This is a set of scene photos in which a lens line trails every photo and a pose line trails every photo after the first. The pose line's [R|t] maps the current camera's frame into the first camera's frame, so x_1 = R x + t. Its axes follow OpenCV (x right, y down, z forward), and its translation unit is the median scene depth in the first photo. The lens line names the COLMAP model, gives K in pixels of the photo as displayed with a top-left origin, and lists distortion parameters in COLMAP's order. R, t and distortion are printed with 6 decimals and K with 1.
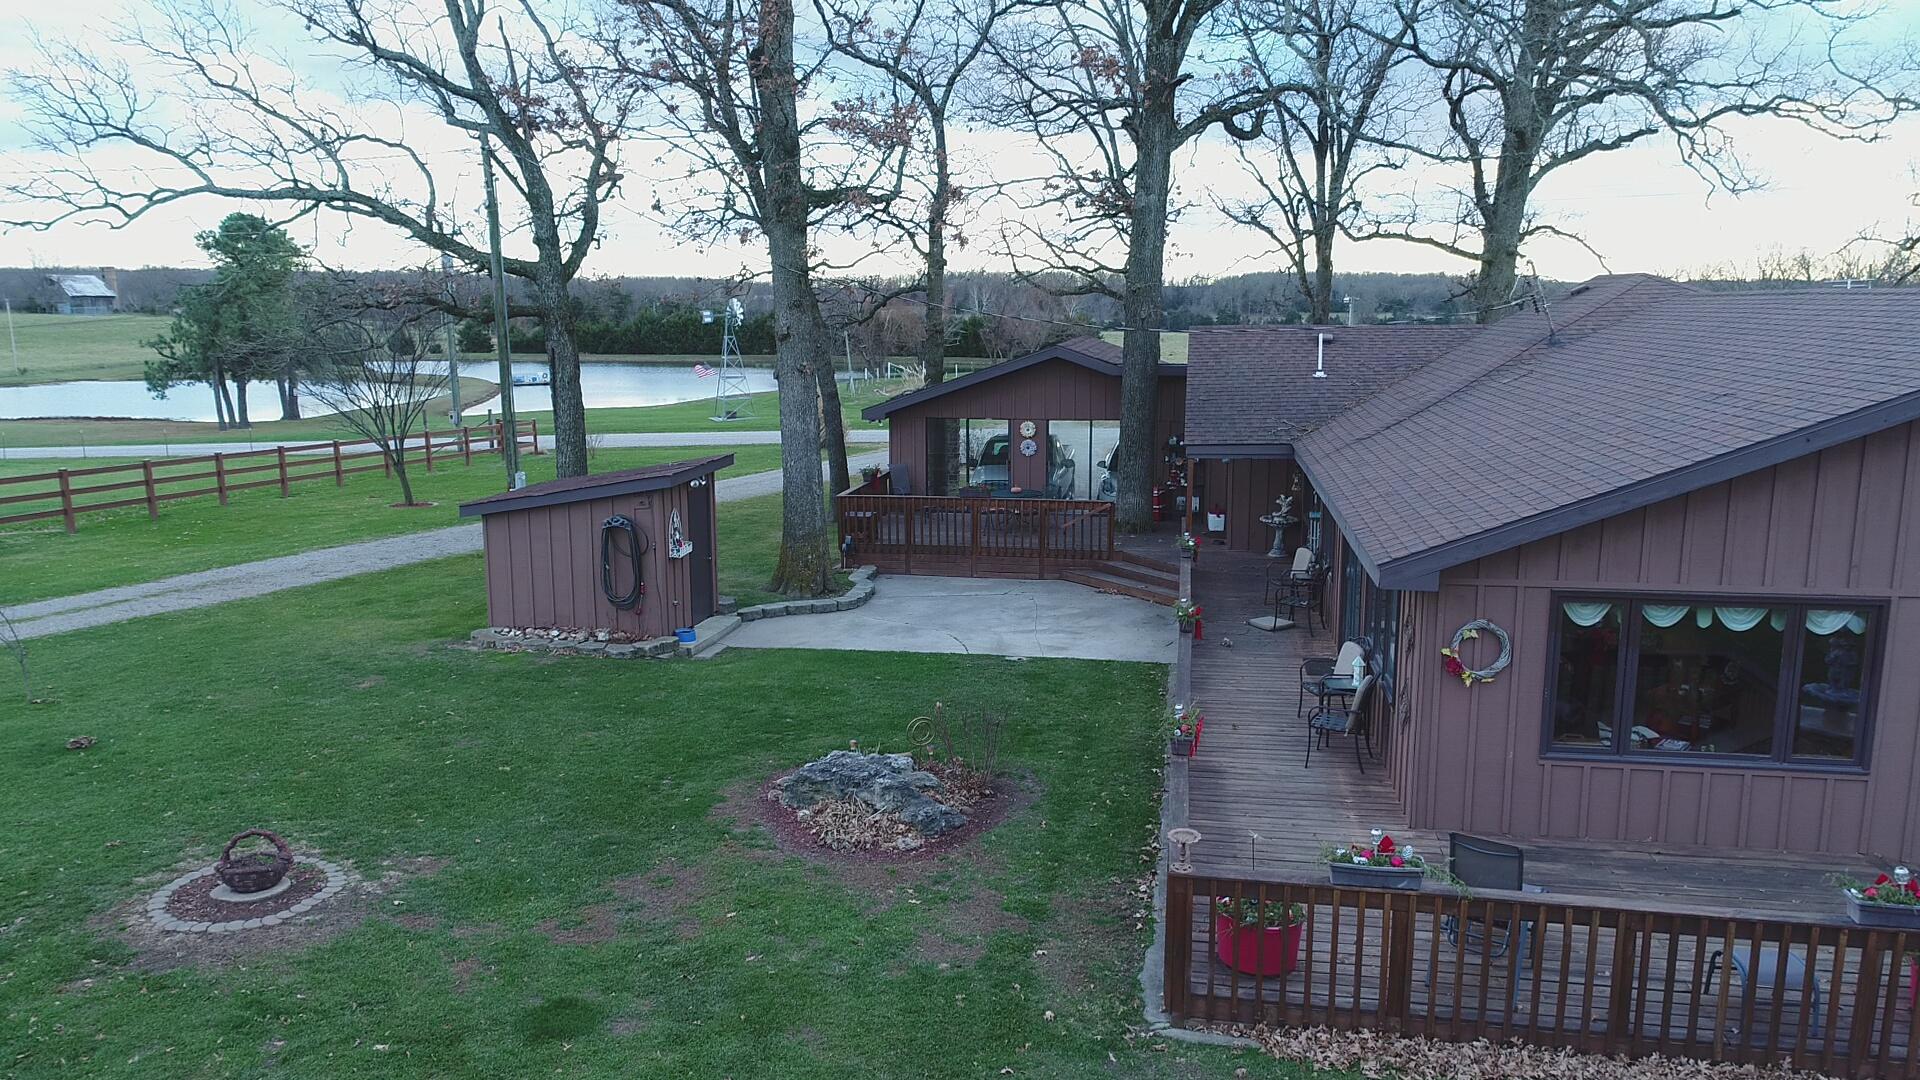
lens RADIAL K [[1338.2, 0, 958.3], [0, 1338.2, 548.8], [0, 0, 1]] dist [0.000088, -0.000960]
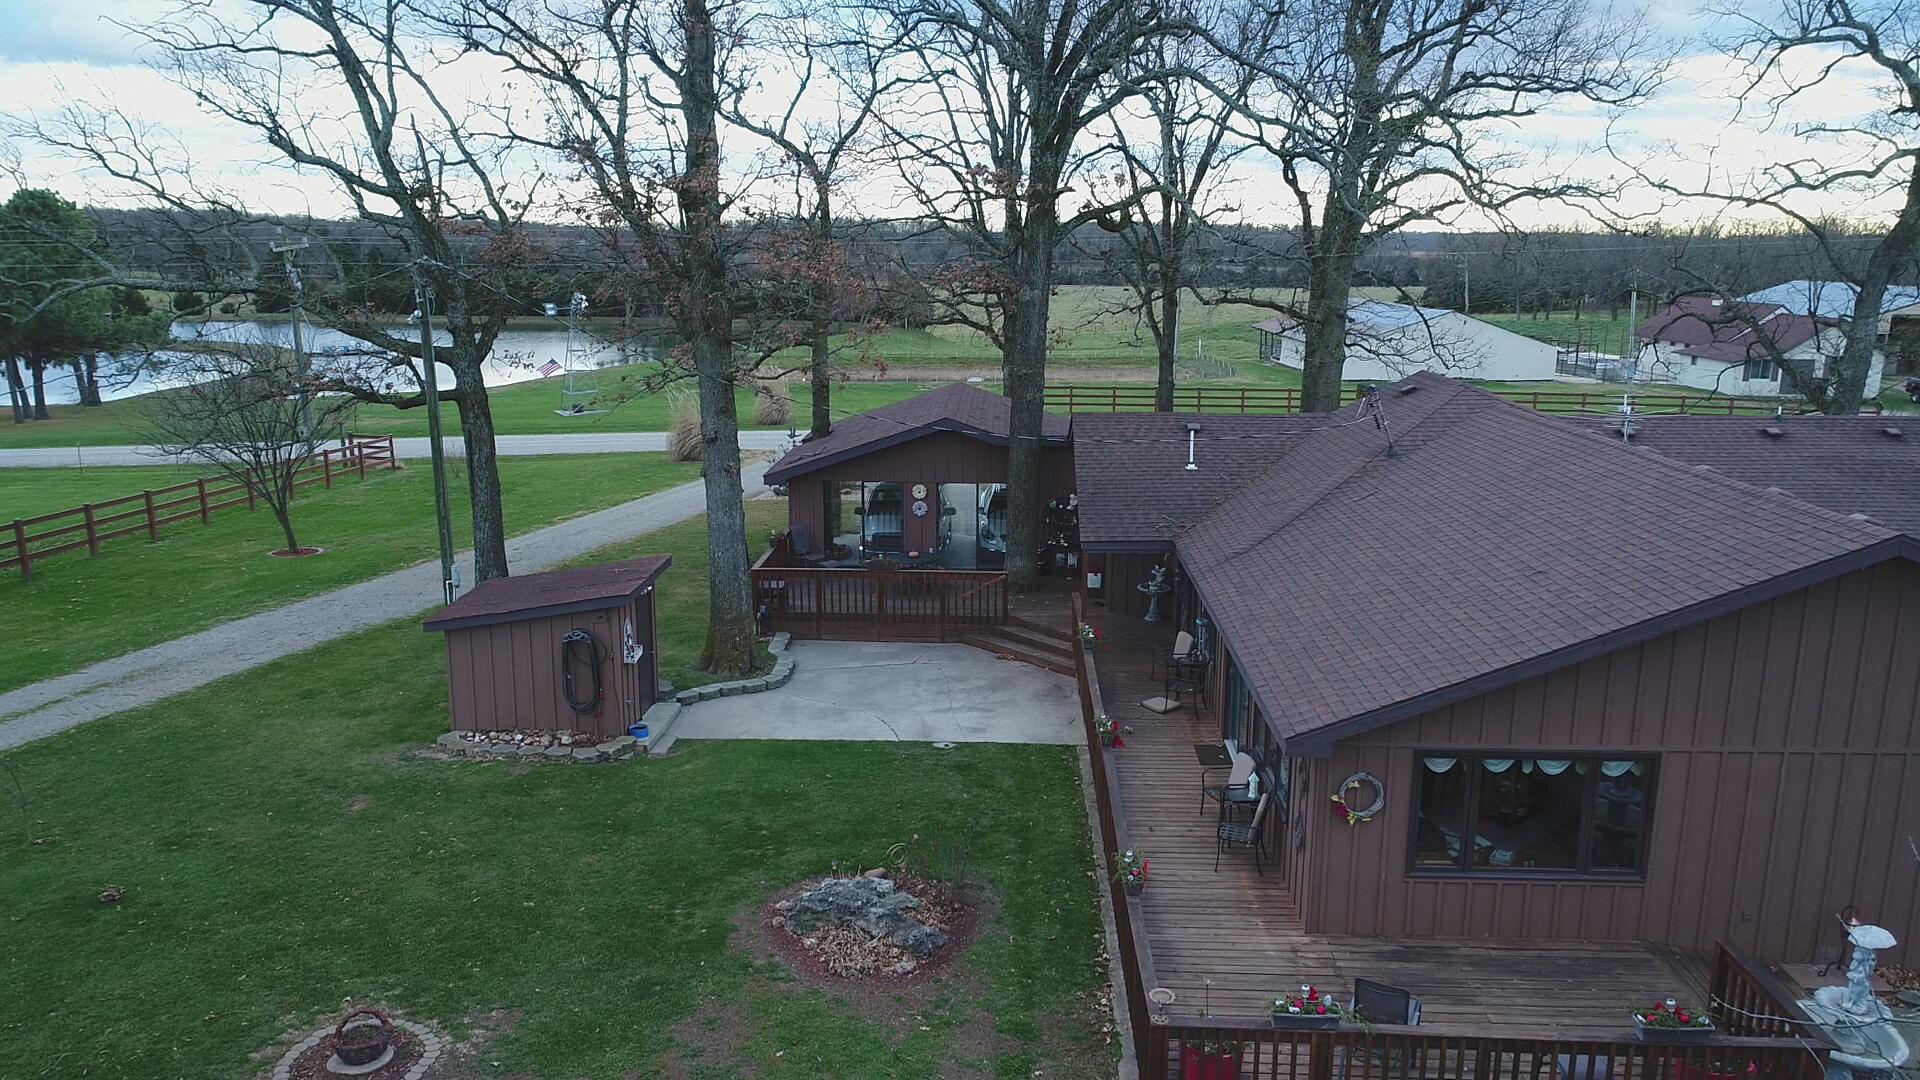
lens RADIAL K [[1338.2, 0, 958.3], [0, 1338.2, 548.8], [0, 0, 1]] dist [0.000088, -0.000960]
pose [[0.991100, -0.021195, 0.131423, -0.095174], [0.015874, 0.999016, 0.041408, -0.139047], [-0.132172, -0.038953, 0.990461, -0.123687]]
